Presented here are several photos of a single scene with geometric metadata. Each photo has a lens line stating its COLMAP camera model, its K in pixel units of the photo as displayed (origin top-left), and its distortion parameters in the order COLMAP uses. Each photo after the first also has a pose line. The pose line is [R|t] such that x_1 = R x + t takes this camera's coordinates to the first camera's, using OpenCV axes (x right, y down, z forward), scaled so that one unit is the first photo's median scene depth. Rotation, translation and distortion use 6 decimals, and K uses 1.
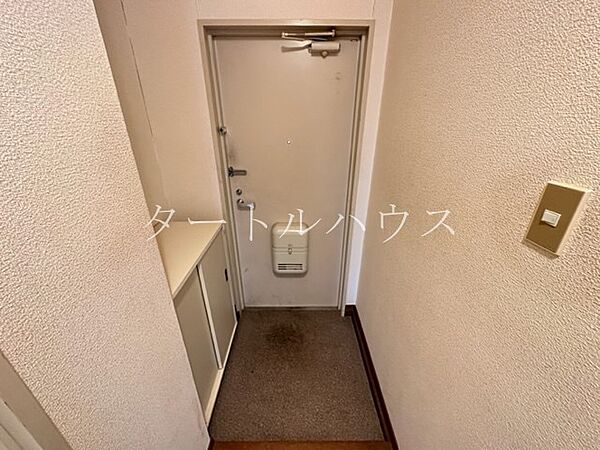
lens RADIAL K [[240.0, 0, 300.1], [0, 240.0, 222.6], [0, 0, 1]] dist [-0.001460, 0.000293]
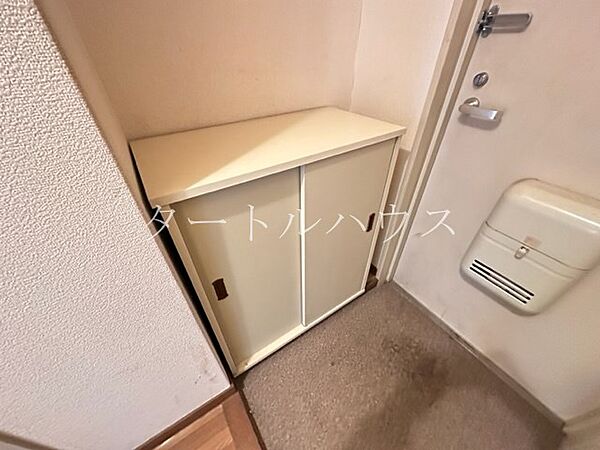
lens RADIAL K [[240.0, 0, 301.3], [0, 240.0, 222.6], [0, 0, 1]] dist [-0.001460, 0.000293]
pose [[0.551919, 0.510853, -0.659101, -0.004949], [-0.340437, 0.859554, 0.381144, 0.045376], [0.761241, 0.014022, 0.648317, 0.428745]]
